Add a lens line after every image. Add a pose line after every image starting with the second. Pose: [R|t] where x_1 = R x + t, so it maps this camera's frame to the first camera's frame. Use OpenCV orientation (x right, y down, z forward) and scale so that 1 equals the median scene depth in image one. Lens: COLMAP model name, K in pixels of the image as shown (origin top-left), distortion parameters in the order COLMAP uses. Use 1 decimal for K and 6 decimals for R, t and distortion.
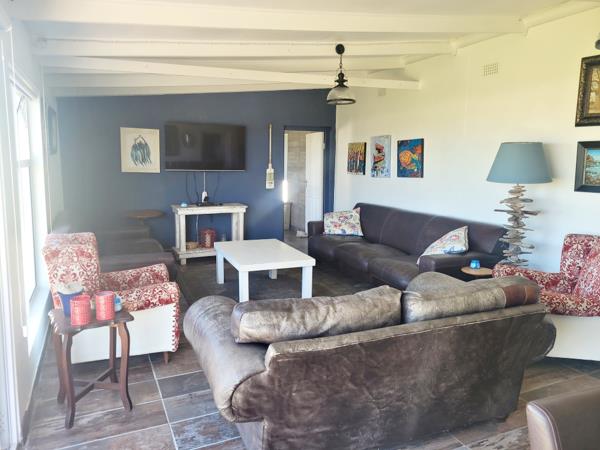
lens RADIAL K [[448.1, 0, 297.3], [0, 448.1, 216.8], [0, 0, 1]] dist [0.041191, -0.012675]
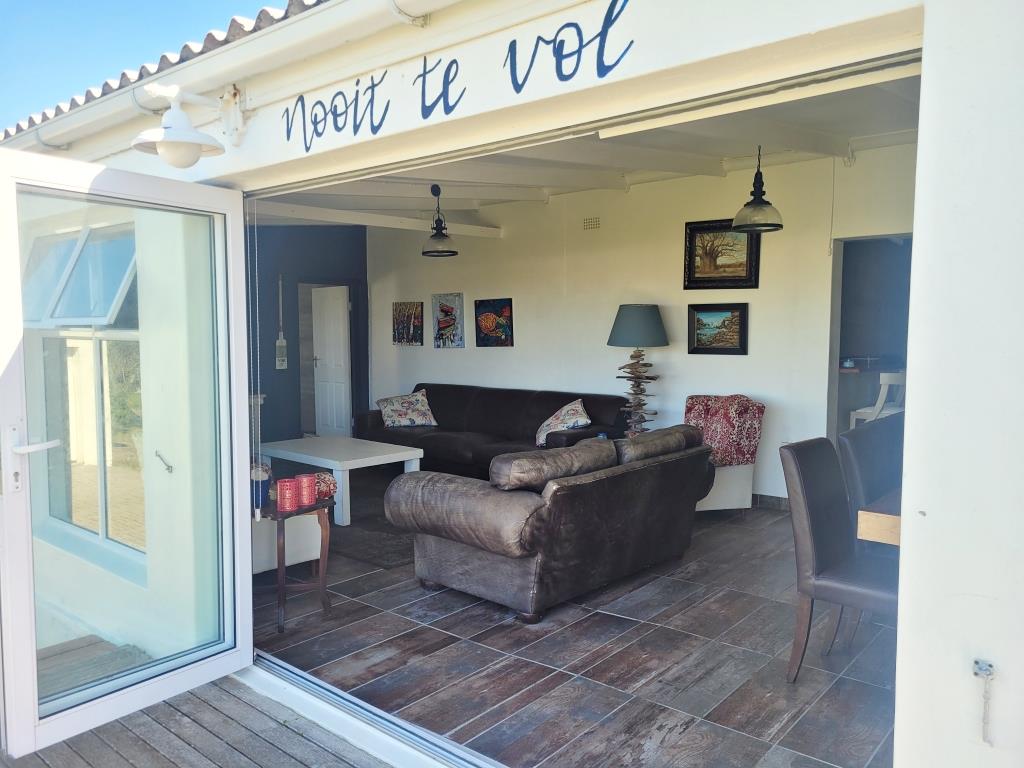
lens RADIAL K [[764.7, 0, 519.0], [0, 764.7, 385.8], [0, 0, 1]] dist [0.041191, -0.012675]
pose [[0.900600, -0.043341, 0.432482, -0.414442], [0.065366, 0.997205, -0.036184, 0.045941], [-0.429705, 0.060857, 0.900916, -0.319976]]
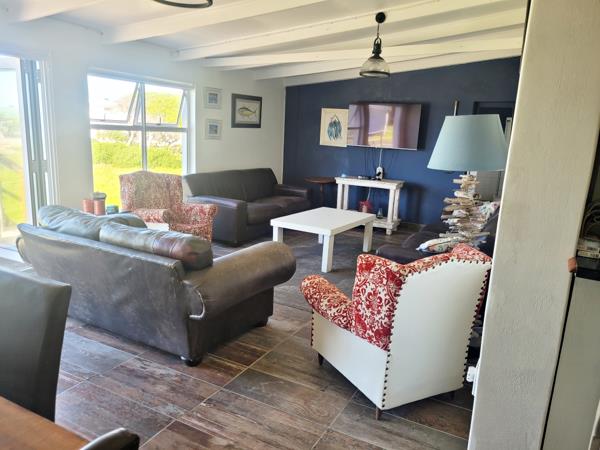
lens RADIAL K [[448.1, 0, 304.9], [0, 448.1, 222.5], [0, 0, 1]] dist [0.041191, -0.012675]
pose [[0.613391, 0.175686, -0.769991, 0.861999], [-0.141419, 0.983620, 0.111771, -0.033783], [0.777014, 0.040332, 0.628189, 0.316808]]
